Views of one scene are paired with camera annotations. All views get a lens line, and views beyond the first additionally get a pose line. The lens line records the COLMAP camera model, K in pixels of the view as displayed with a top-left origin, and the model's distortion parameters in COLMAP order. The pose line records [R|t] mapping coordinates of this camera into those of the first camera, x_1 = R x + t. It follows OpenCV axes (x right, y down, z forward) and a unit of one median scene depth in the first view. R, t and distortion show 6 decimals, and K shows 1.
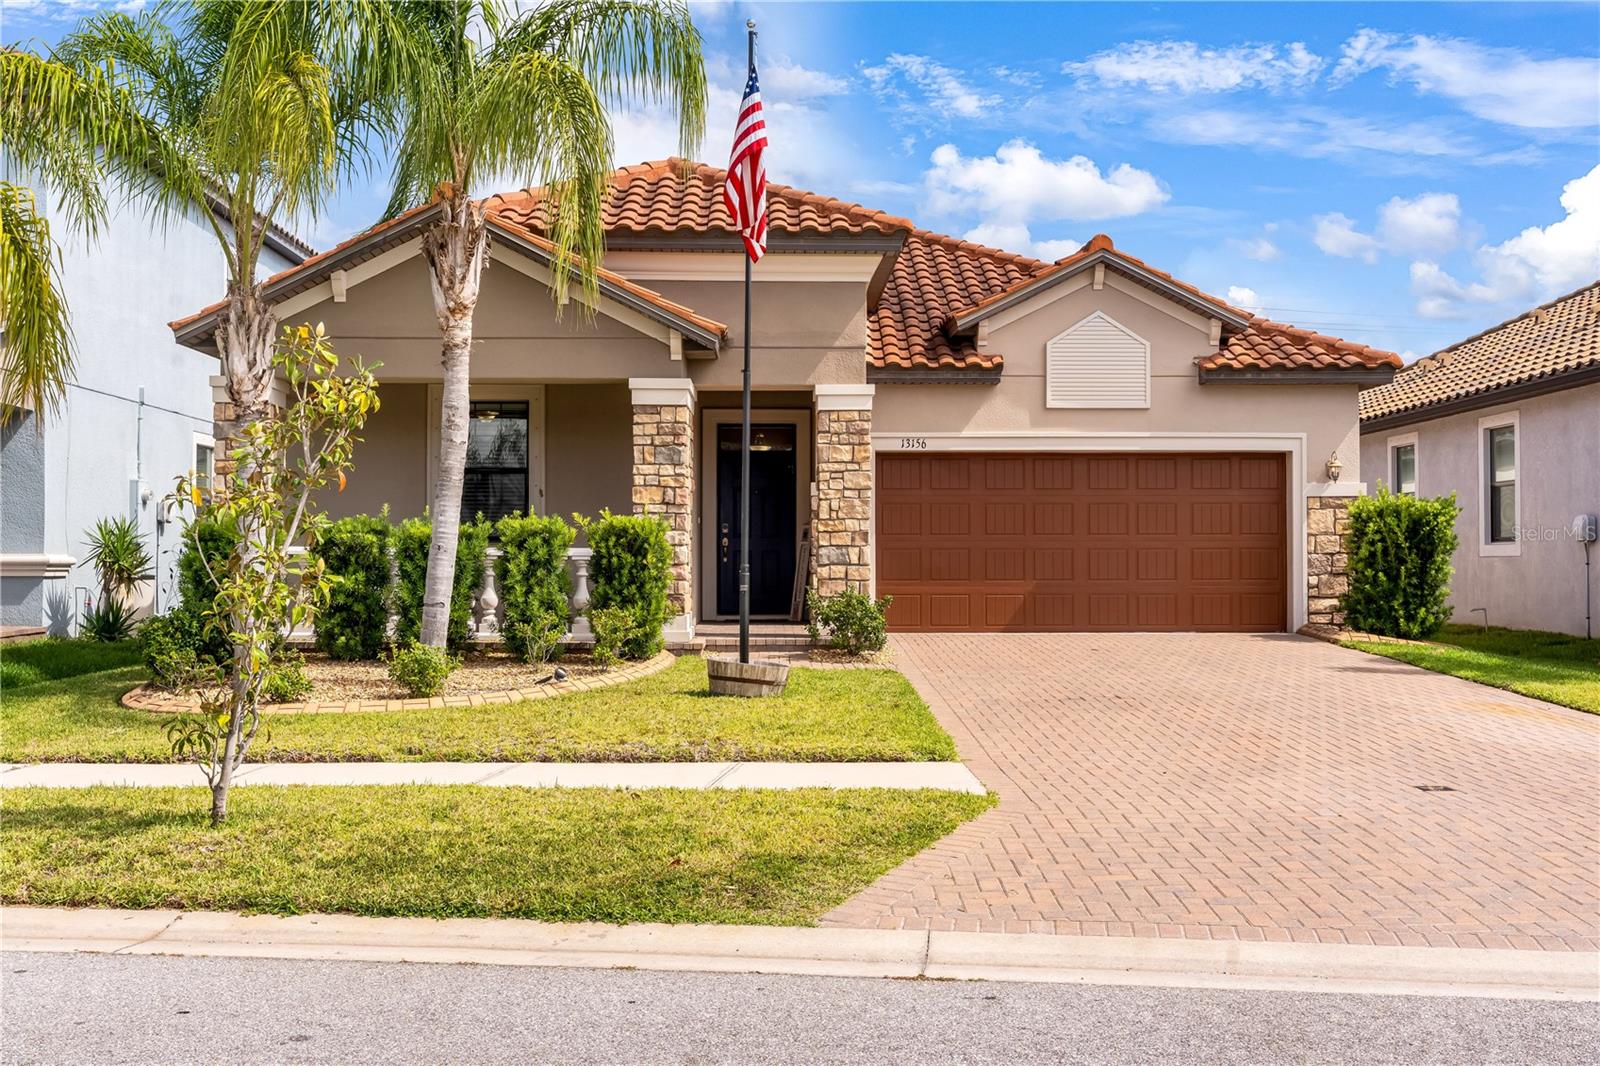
lens RADIAL K [[1636.8, 0, 809.1], [0, 1636.8, 453.3], [0, 0, 1]] dist [0.004687, -0.000933]
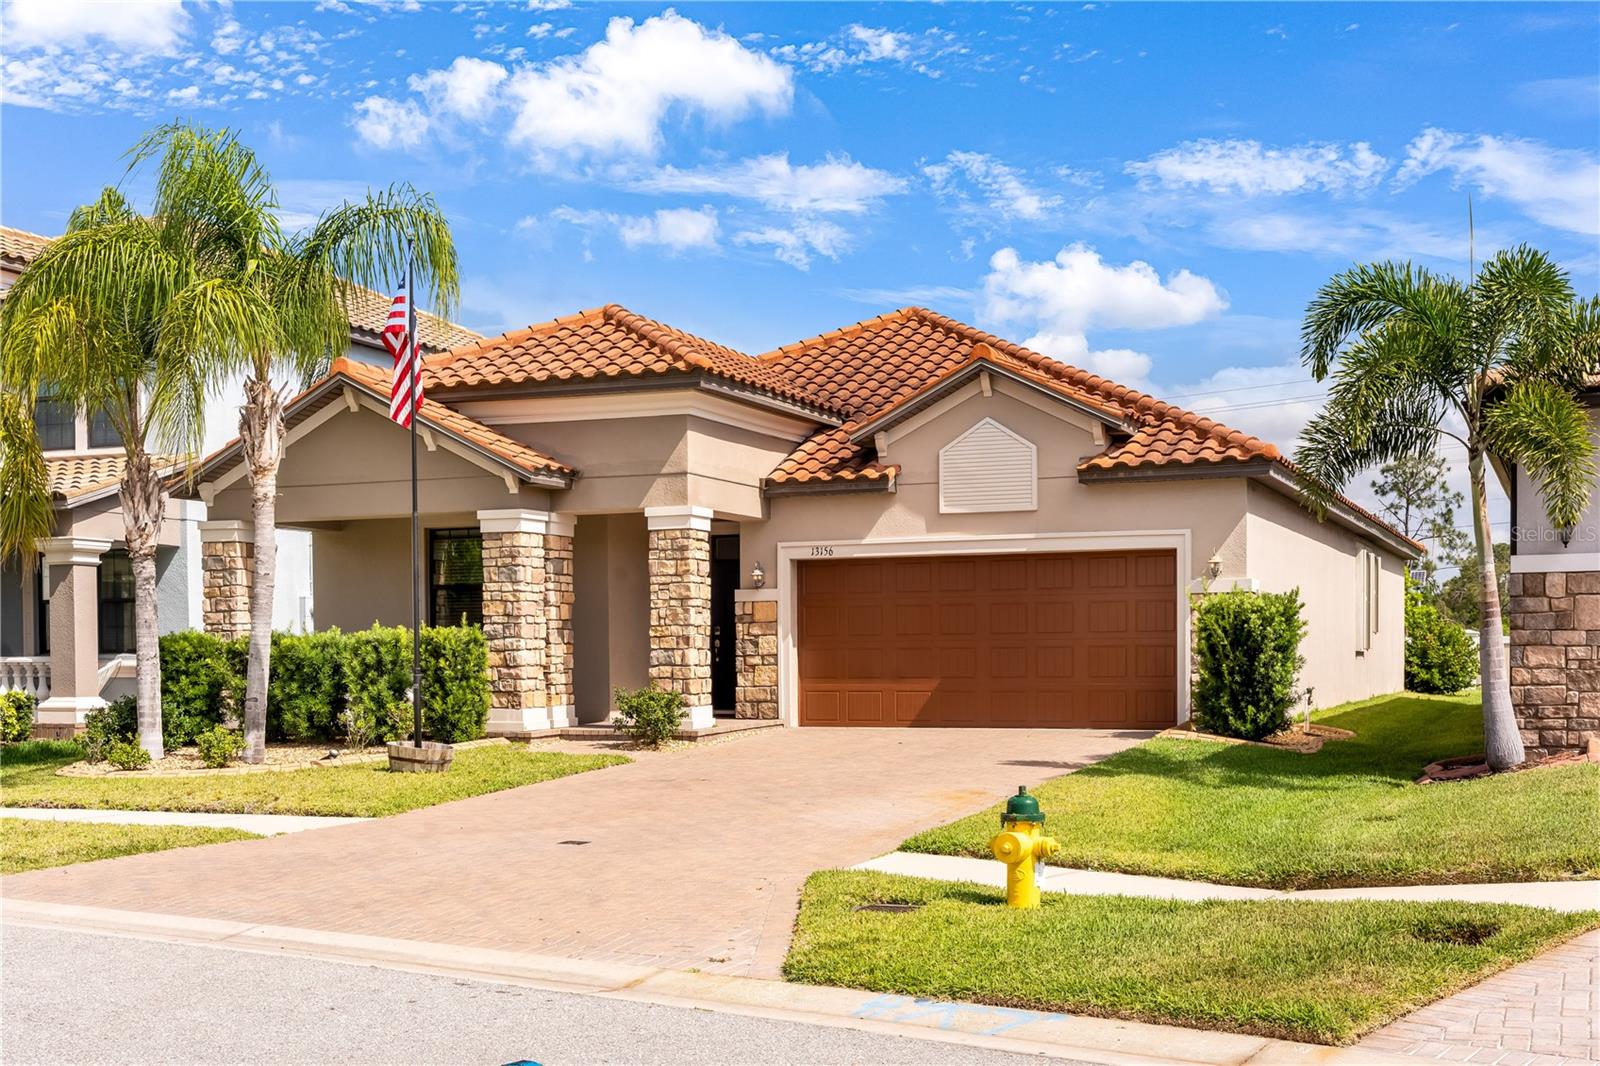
lens RADIAL K [[1890.4, 0, 800.0], [0, 1890.4, 533.0], [0, 0, 1]] dist [0.019700, 0.024674]
pose [[0.914614, -0.033989, -0.402896, 0.632106], [0.033788, 0.999400, -0.007608, -0.010739], [0.402913, -0.006655, 0.915214, -0.161276]]
